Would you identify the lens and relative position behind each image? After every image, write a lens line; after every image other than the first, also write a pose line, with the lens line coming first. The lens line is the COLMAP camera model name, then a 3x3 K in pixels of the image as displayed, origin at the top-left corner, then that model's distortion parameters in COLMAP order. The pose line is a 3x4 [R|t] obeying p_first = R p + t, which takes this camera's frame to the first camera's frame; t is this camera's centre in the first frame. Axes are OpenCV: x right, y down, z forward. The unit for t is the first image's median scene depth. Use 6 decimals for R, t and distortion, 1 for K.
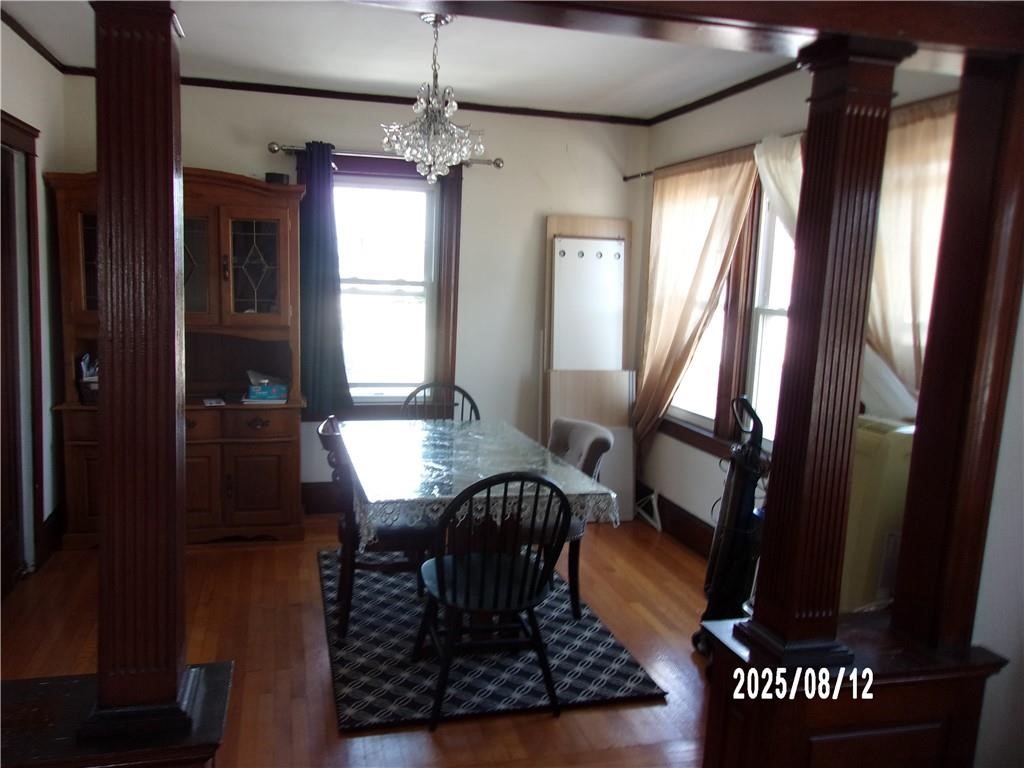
lens RADIAL K [[815.5, 0, 501.5], [0, 815.5, 382.4], [0, 0, 1]] dist [-0.007773, -0.003529]
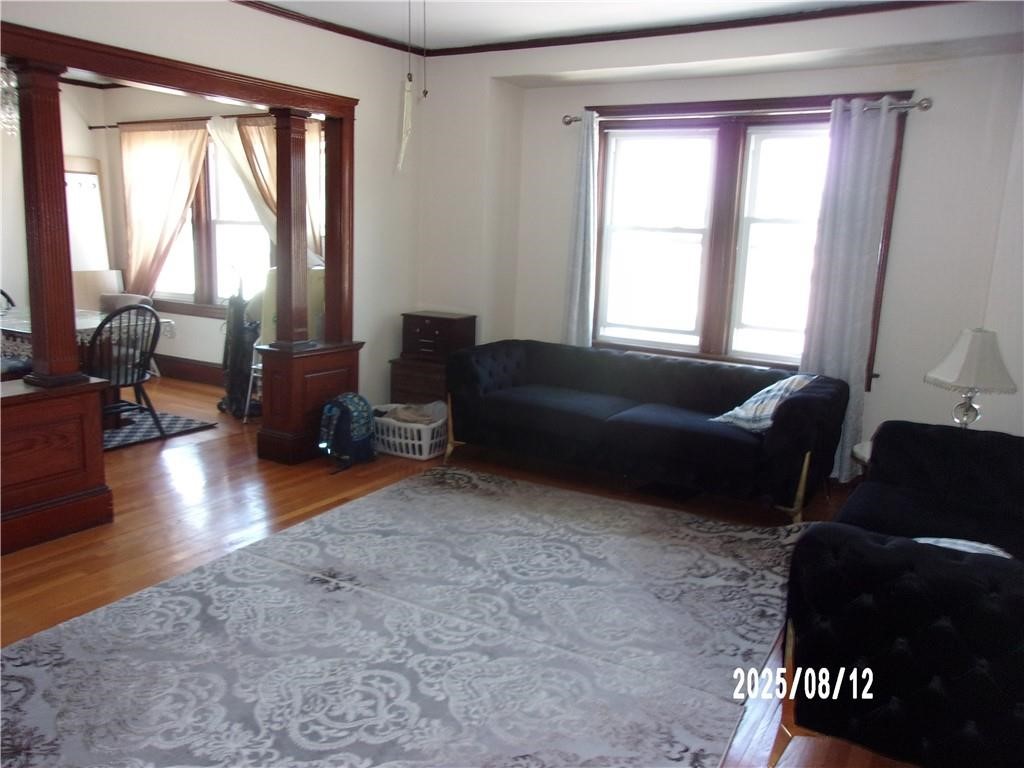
lens RADIAL K [[815.5, 0, 501.5], [0, 815.5, 382.4], [0, 0, 1]] dist [-0.007773, -0.003529]
pose [[0.732487, -0.143889, 0.665401, -0.400155], [0.085783, 0.989126, 0.119461, 0.084470], [-0.675355, -0.030424, 0.736865, -0.602660]]
